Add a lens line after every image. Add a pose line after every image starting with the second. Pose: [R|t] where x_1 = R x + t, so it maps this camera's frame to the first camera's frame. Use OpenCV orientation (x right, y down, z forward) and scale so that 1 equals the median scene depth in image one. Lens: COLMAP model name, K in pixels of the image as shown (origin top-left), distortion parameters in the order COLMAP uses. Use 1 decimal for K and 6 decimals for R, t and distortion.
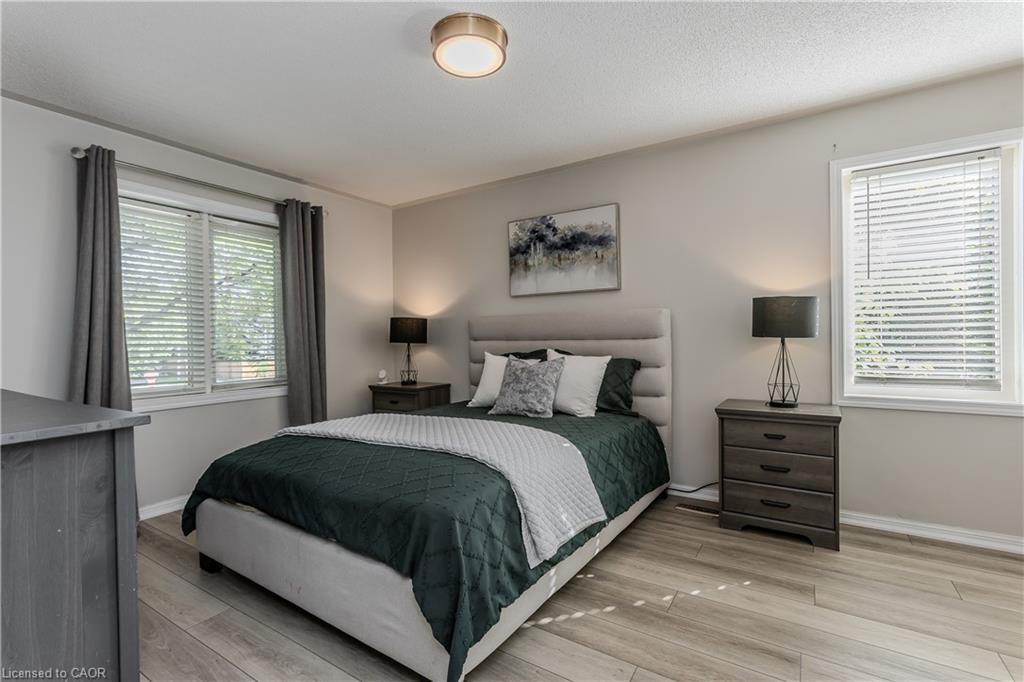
lens RADIAL K [[481.6, 0, 512.7], [0, 481.6, 340.5], [0, 0, 1]] dist [-0.005208, -0.000296]
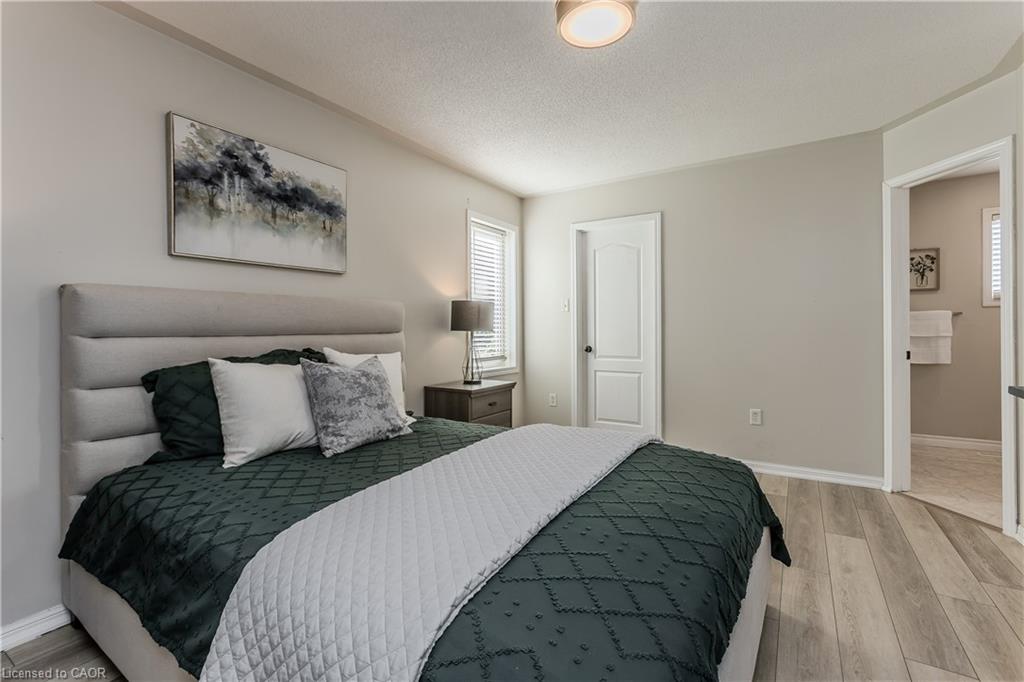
lens RADIAL K [[481.6, 0, 512.1], [0, 481.6, 335.2], [0, 0, 1]] dist [-0.005208, -0.000296]
pose [[-0.030875, -0.002763, 0.999519, -0.582399], [0.007120, 0.999970, 0.002984, -0.000401], [-0.999498, 0.007208, -0.030854, 0.687708]]
